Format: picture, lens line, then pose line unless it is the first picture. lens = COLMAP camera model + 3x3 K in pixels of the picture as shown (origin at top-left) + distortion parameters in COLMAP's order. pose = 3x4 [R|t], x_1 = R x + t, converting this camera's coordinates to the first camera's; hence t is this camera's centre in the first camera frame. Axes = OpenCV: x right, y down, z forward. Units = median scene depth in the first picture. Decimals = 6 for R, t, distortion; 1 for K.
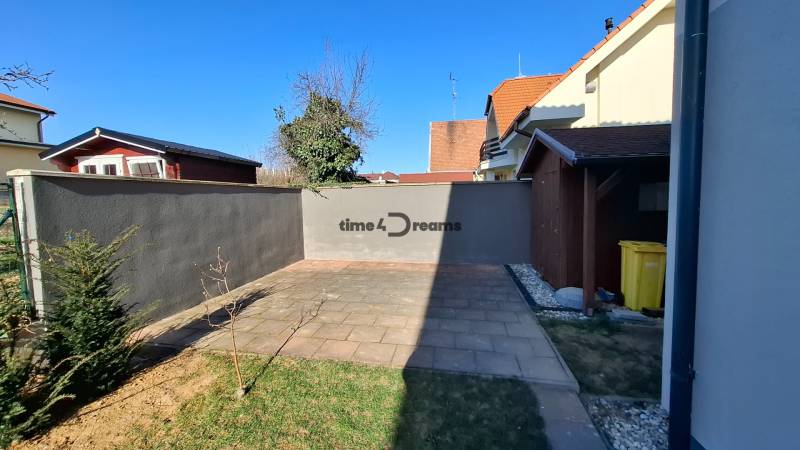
lens RADIAL K [[318.2, 0, 398.0], [0, 318.2, 221.3], [0, 0, 1]] dist [0.001906, 0.000322]
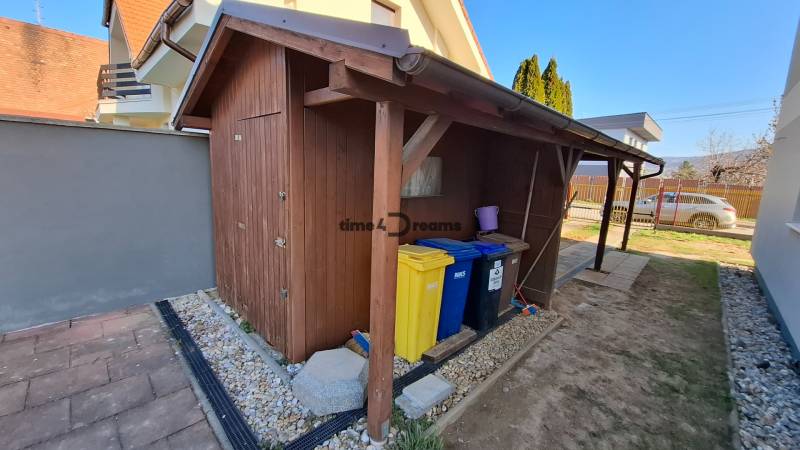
lens RADIAL K [[318.2, 0, 398.0], [0, 318.2, 221.3], [0, 0, 1]] dist [0.001906, 0.000322]
pose [[0.564888, -0.078215, 0.821452, 0.088205], [0.005353, 0.995824, 0.091137, -0.016663], [-0.825150, -0.047085, 0.562948, 0.249176]]
